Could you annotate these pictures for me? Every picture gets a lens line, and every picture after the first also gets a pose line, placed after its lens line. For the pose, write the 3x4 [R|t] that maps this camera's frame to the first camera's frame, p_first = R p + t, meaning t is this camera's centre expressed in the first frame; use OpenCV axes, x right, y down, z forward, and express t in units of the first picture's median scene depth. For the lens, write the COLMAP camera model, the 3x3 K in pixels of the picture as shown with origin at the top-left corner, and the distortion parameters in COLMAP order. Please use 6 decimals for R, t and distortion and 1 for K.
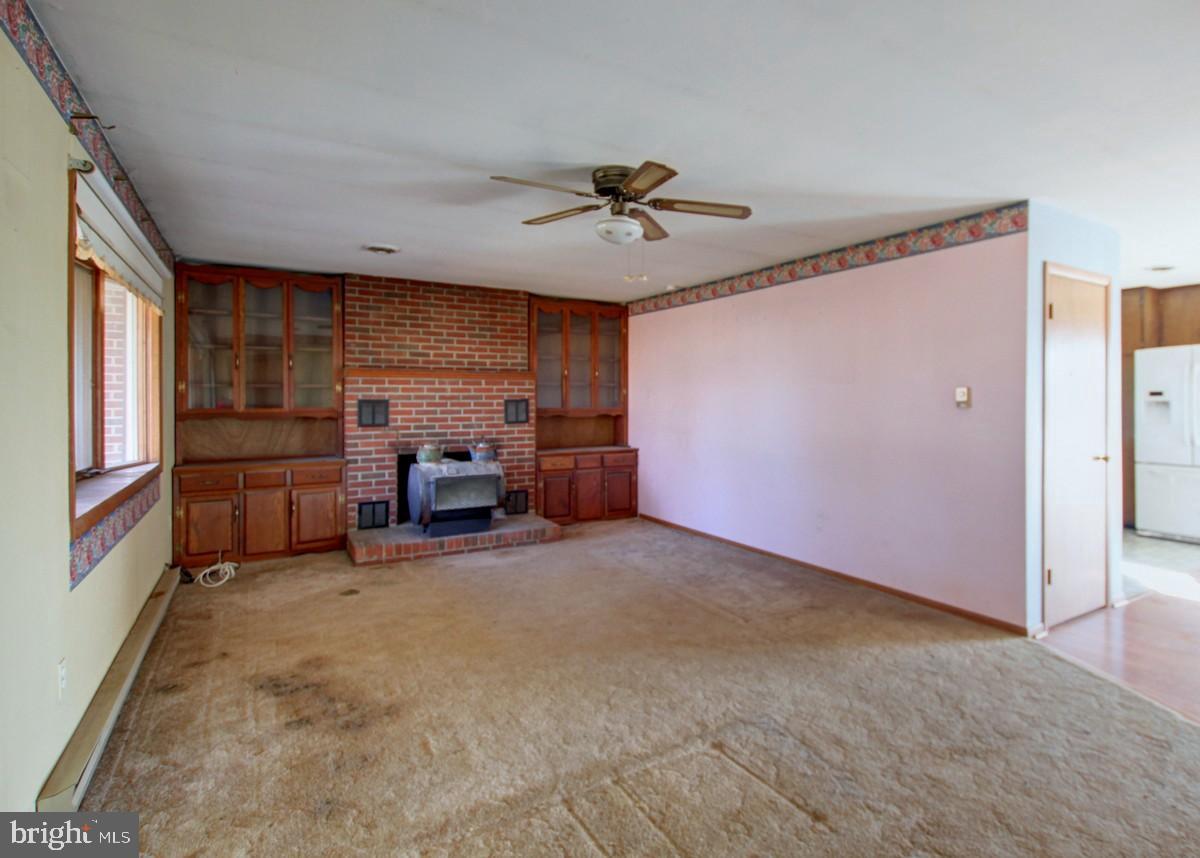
lens RADIAL K [[639.1, 0, 685.3], [0, 639.1, 398.7], [0, 0, 1]] dist [0.001064, 0.000993]
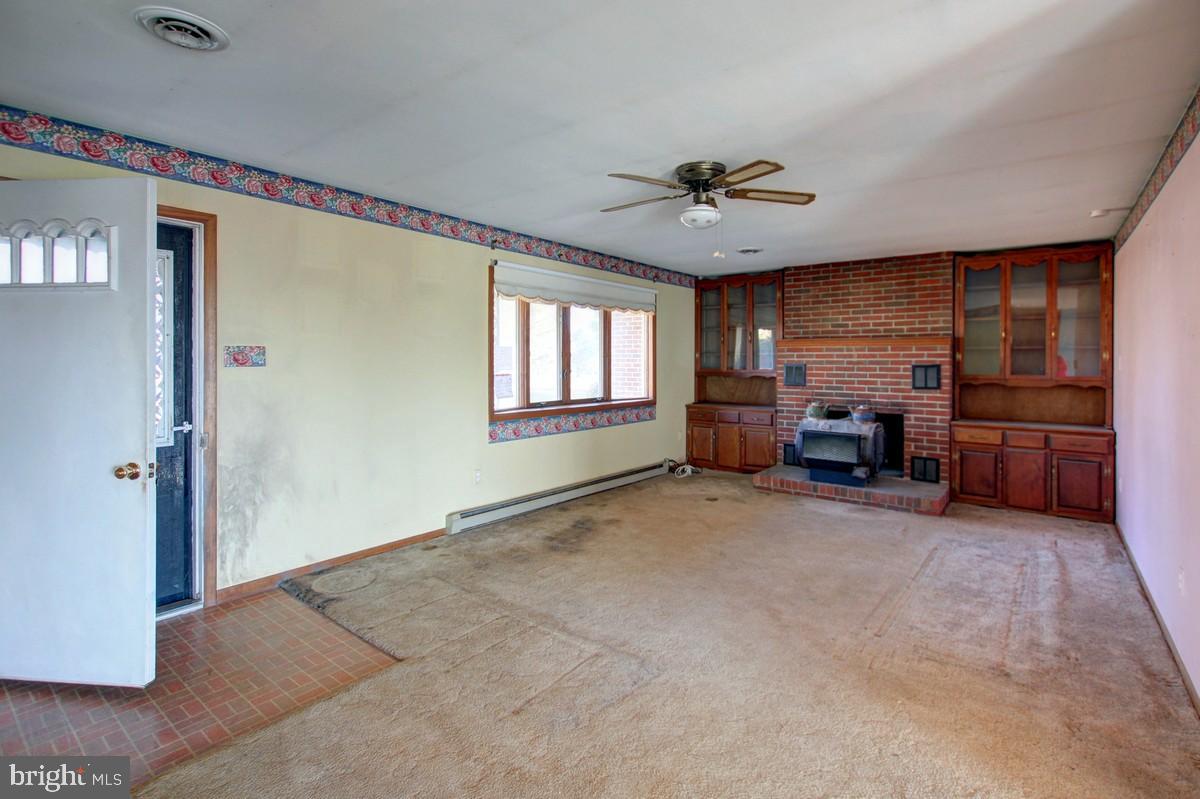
lens RADIAL K [[556.5, 0, 600.4], [0, 556.5, 363.5], [0, 0, 1]] dist [-0.001612, -0.000041]
pose [[0.313954, 0.005063, -0.949425, 0.421414], [-0.004643, 0.999982, 0.003797, -0.002034], [0.949427, 0.003216, 0.313972, 0.276400]]
